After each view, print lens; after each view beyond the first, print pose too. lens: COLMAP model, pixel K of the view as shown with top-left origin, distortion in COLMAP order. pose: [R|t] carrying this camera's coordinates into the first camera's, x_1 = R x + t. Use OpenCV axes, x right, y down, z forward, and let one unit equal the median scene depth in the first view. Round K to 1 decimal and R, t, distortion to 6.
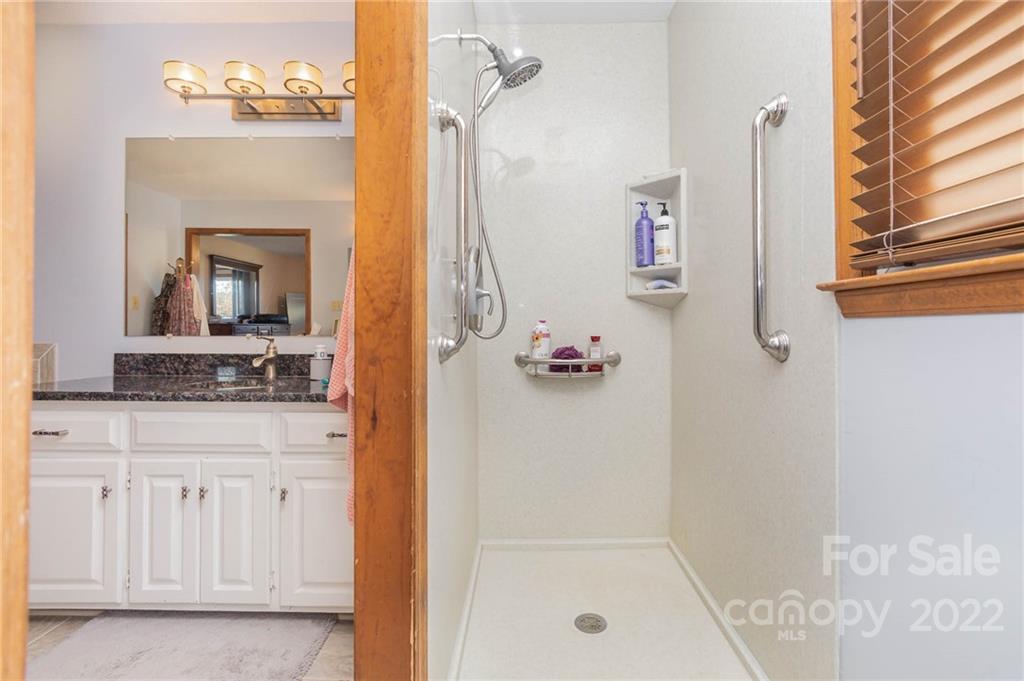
lens RADIAL K [[442.5, 0, 522.5], [0, 442.5, 325.7], [0, 0, 1]] dist [-0.009043, -0.001851]
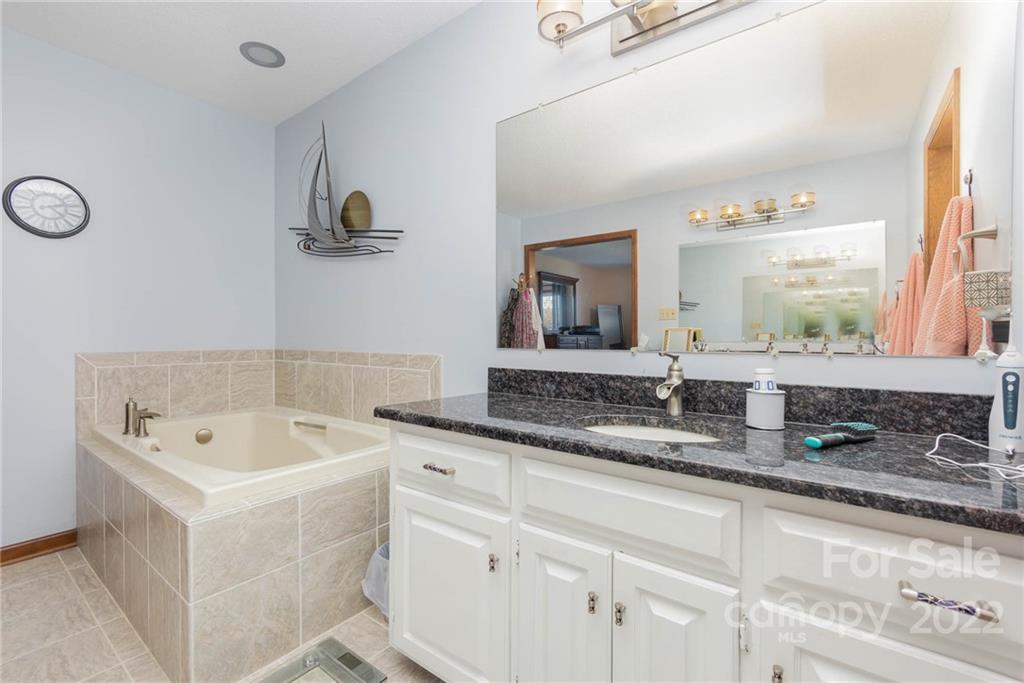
lens RADIAL K [[442.5, 0, 512.2], [0, 442.5, 340.9], [0, 0, 1]] dist [-0.009043, -0.001851]
pose [[0.795031, 0.002802, -0.606563, -0.346907], [0.002847, 0.999961, 0.008351, 0.001437], [0.606562, -0.008366, 0.794992, 0.314701]]
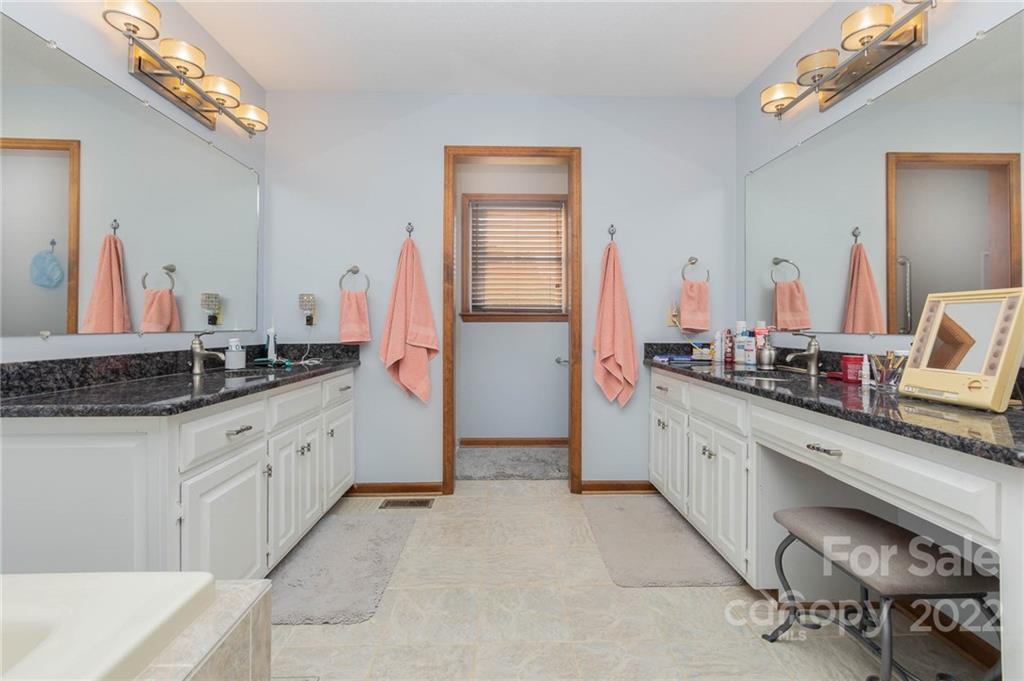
lens RADIAL K [[442.5, 0, 511.8], [0, 442.5, 330.3], [0, 0, 1]] dist [-0.009043, -0.001851]
pose [[-0.032930, -0.010646, 0.999401, -1.519664], [-0.008480, 0.999910, 0.010372, 0.003984], [-0.999422, -0.008133, -0.033017, 0.306664]]
